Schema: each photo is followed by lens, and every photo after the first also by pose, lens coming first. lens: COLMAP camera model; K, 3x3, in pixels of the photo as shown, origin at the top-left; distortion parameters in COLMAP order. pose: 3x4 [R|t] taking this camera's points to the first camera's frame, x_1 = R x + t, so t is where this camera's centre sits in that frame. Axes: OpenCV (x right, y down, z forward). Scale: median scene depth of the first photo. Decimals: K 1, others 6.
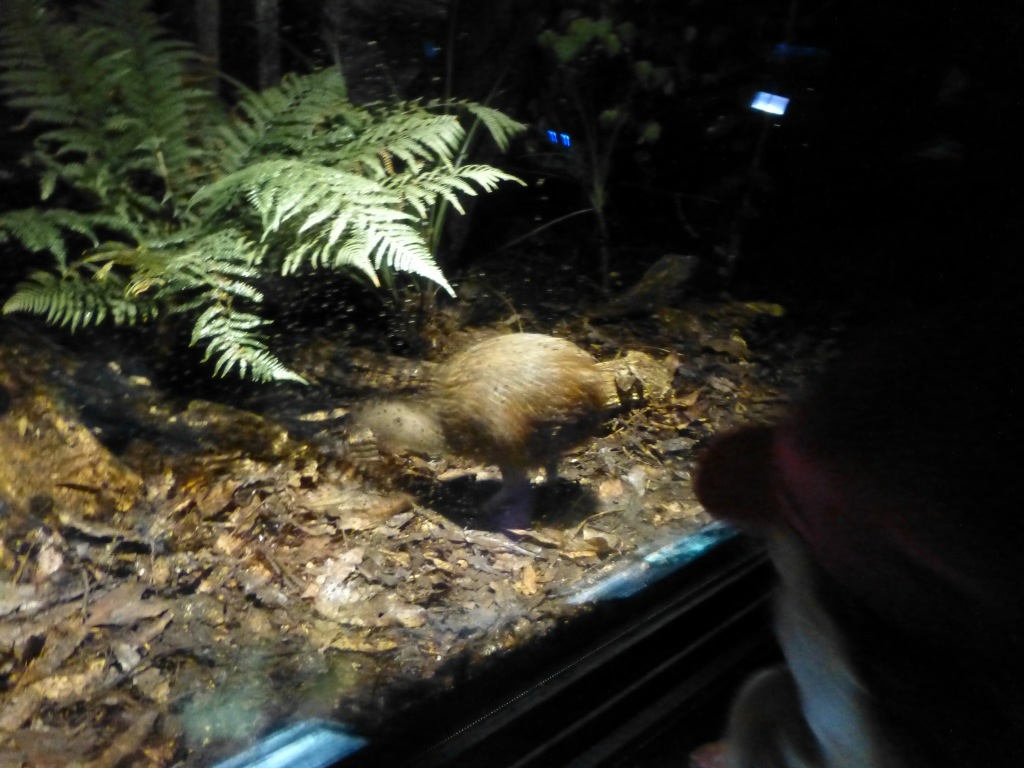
lens RADIAL K [[750.6, 0, 510.4], [0, 750.6, 384.3], [0, 0, 1]] dist [0.011768, -0.023363]
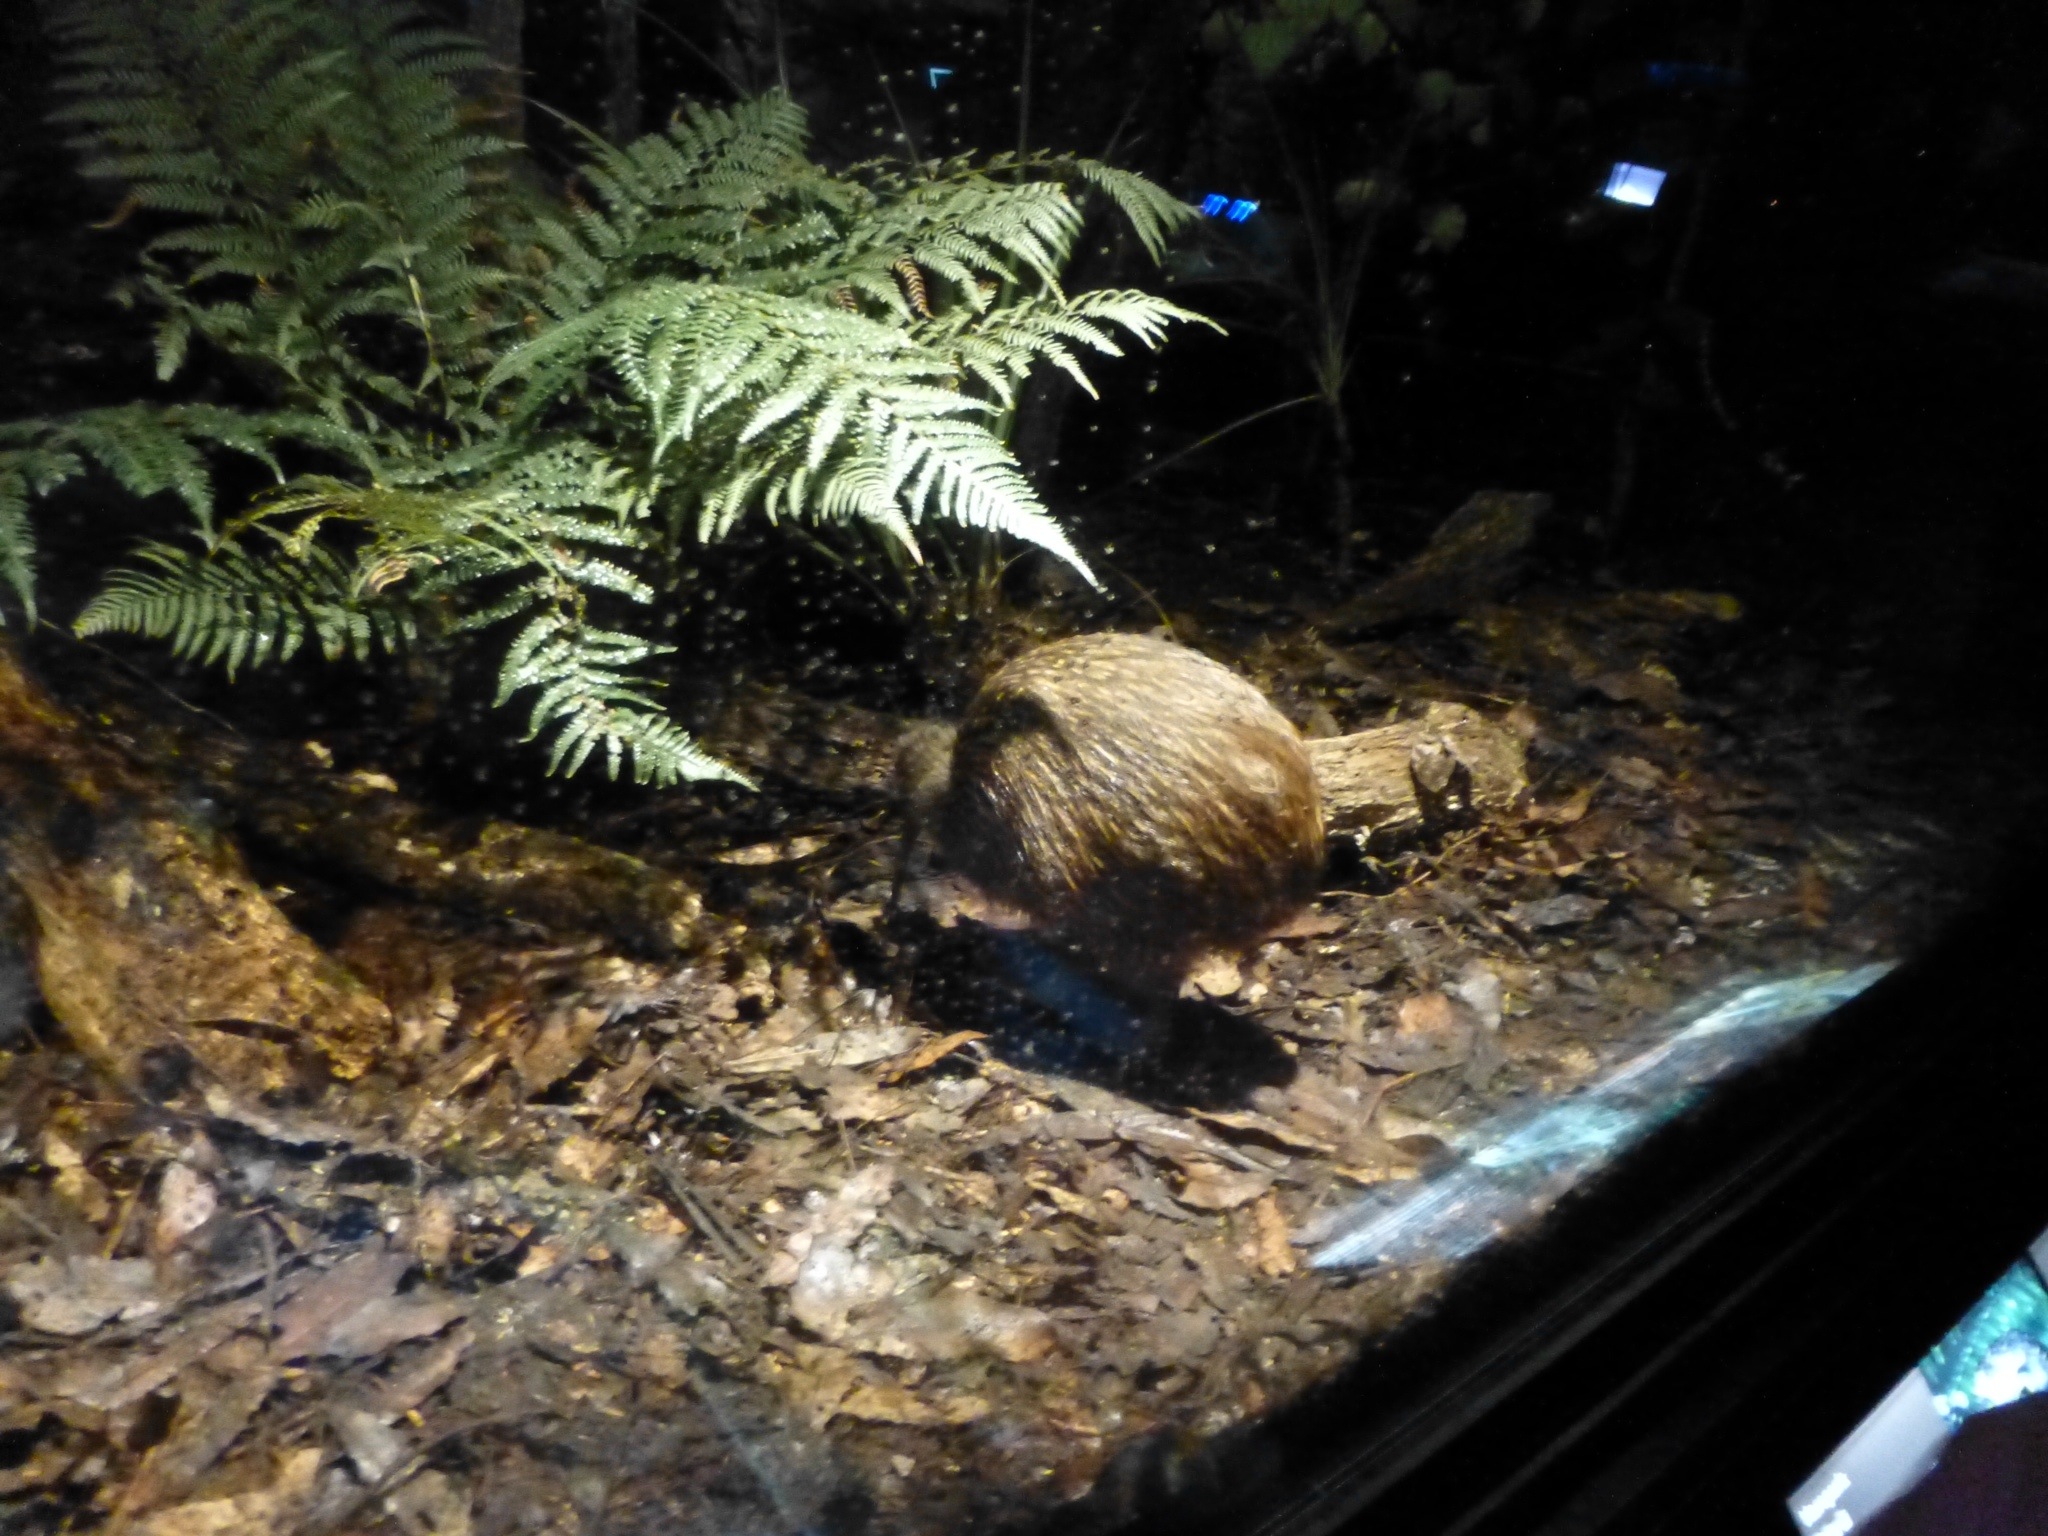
lens RADIAL K [[1501.2, 0, 1027.5], [0, 1501.2, 770.7], [0, 0, 1]] dist [0.011768, -0.023363]
pose [[0.999318, -0.010980, -0.035267, -0.073764], [0.011076, 0.999935, 0.002521, -0.010632], [0.035237, -0.002910, 0.999375, 0.116994]]
